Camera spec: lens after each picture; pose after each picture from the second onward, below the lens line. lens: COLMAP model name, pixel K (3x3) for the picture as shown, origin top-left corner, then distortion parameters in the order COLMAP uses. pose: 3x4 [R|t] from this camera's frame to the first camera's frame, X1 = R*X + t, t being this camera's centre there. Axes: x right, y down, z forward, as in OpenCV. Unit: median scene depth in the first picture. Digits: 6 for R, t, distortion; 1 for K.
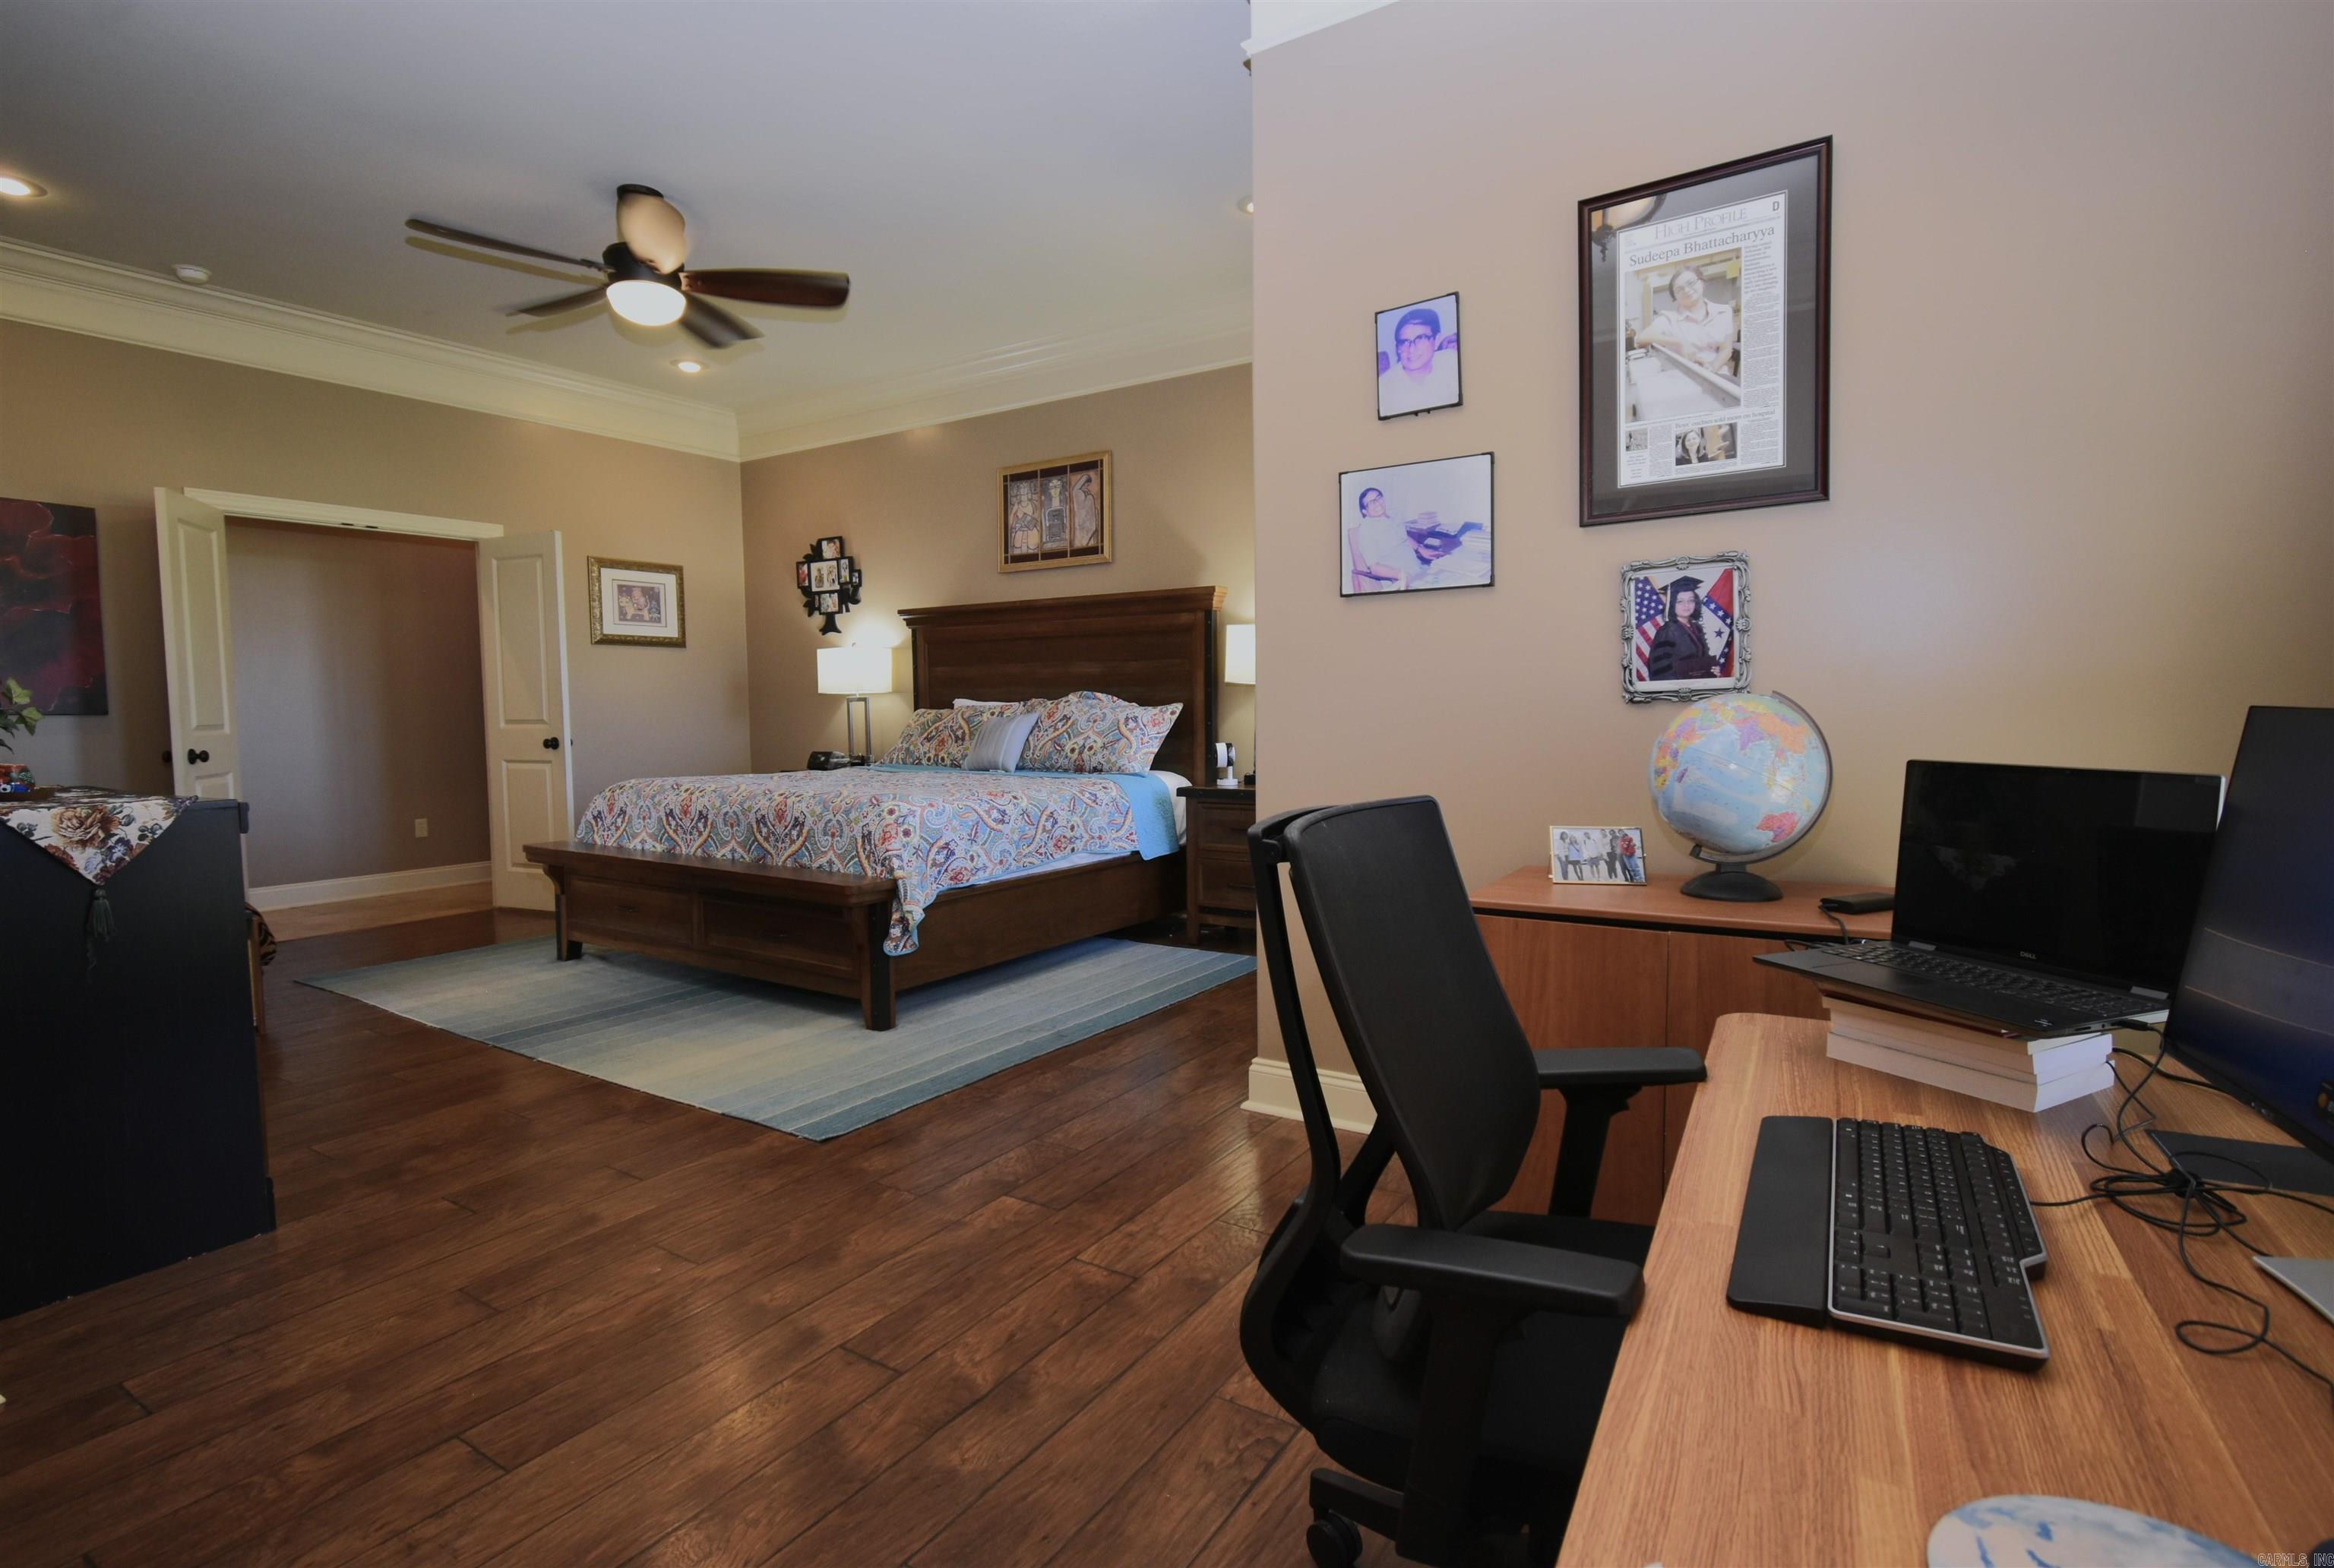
lens RADIAL K [[1074.5, 0, 1167.0], [0, 1074.5, 784.0], [0, 0, 1]] dist [-0.000125, 0.000128]
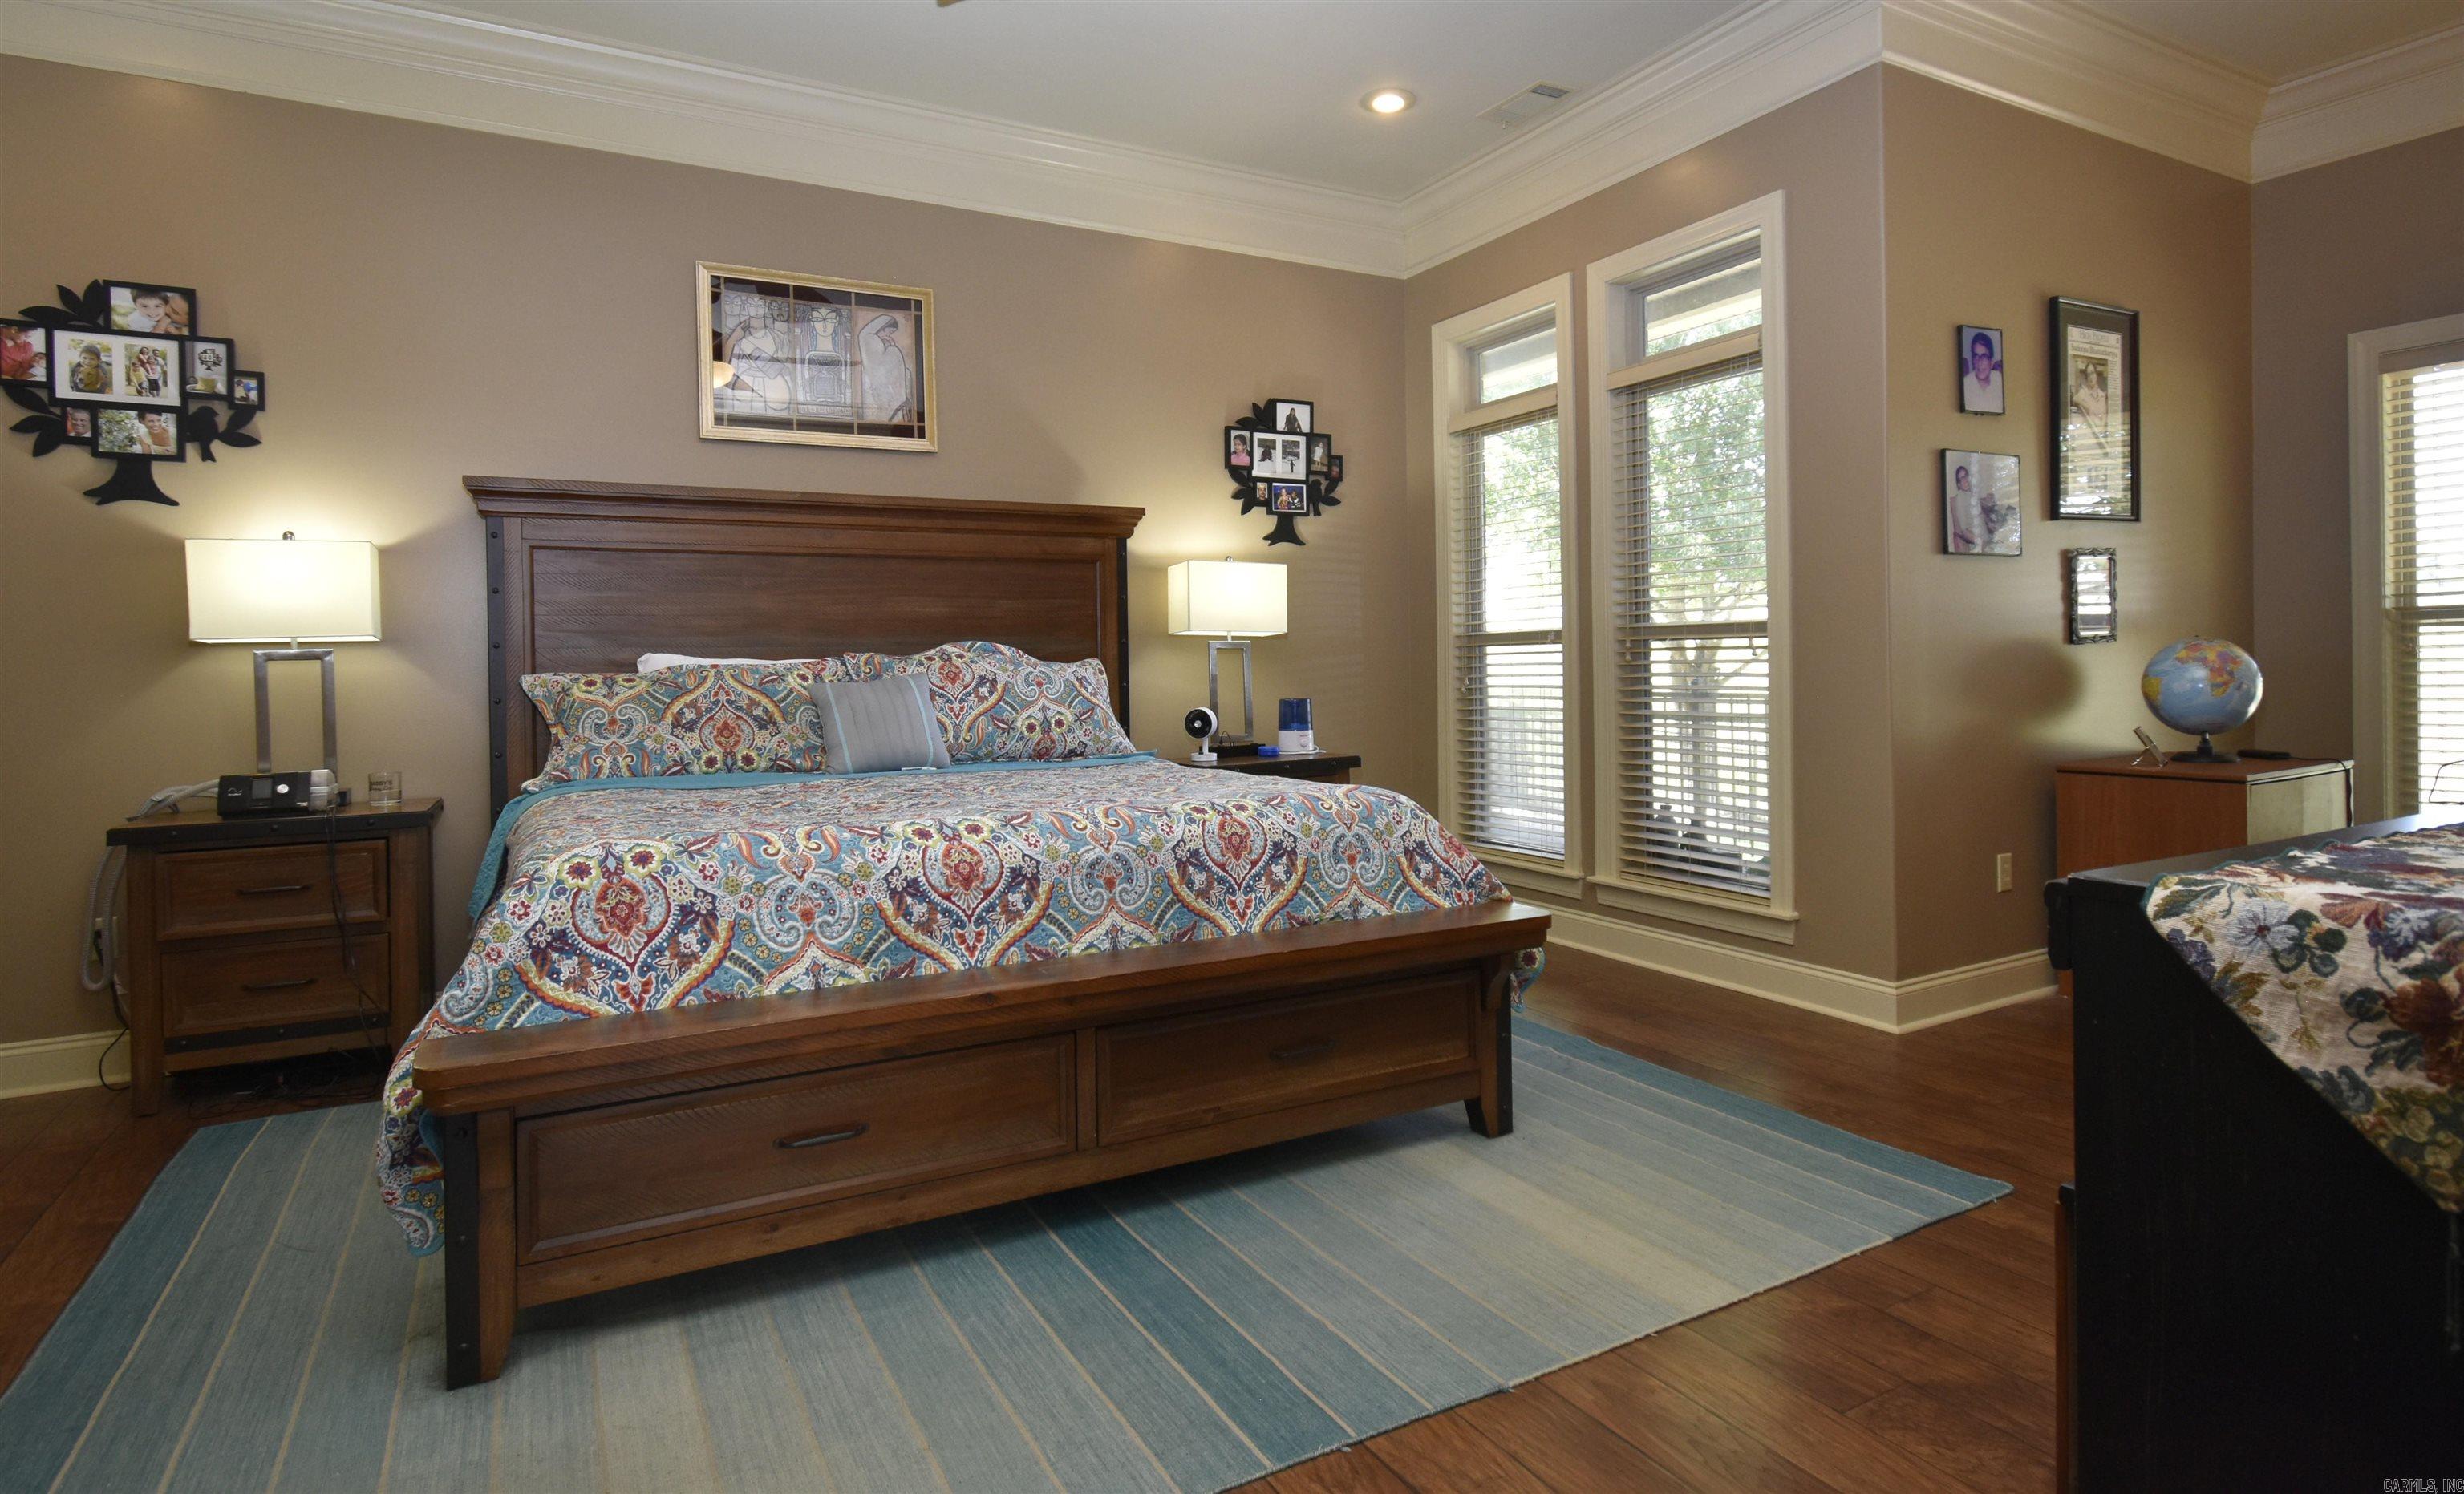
lens RADIAL K [[1234.5, 0, 1232.2], [0, 1234.5, 674.2], [0, 0, 1]] dist [0.002047, 0.001124]
pose [[0.496793, -0.008008, 0.867832, -0.853656], [0.077487, 0.996373, -0.035164, -0.034410], [-0.864403, 0.084715, 0.495611, 0.624065]]
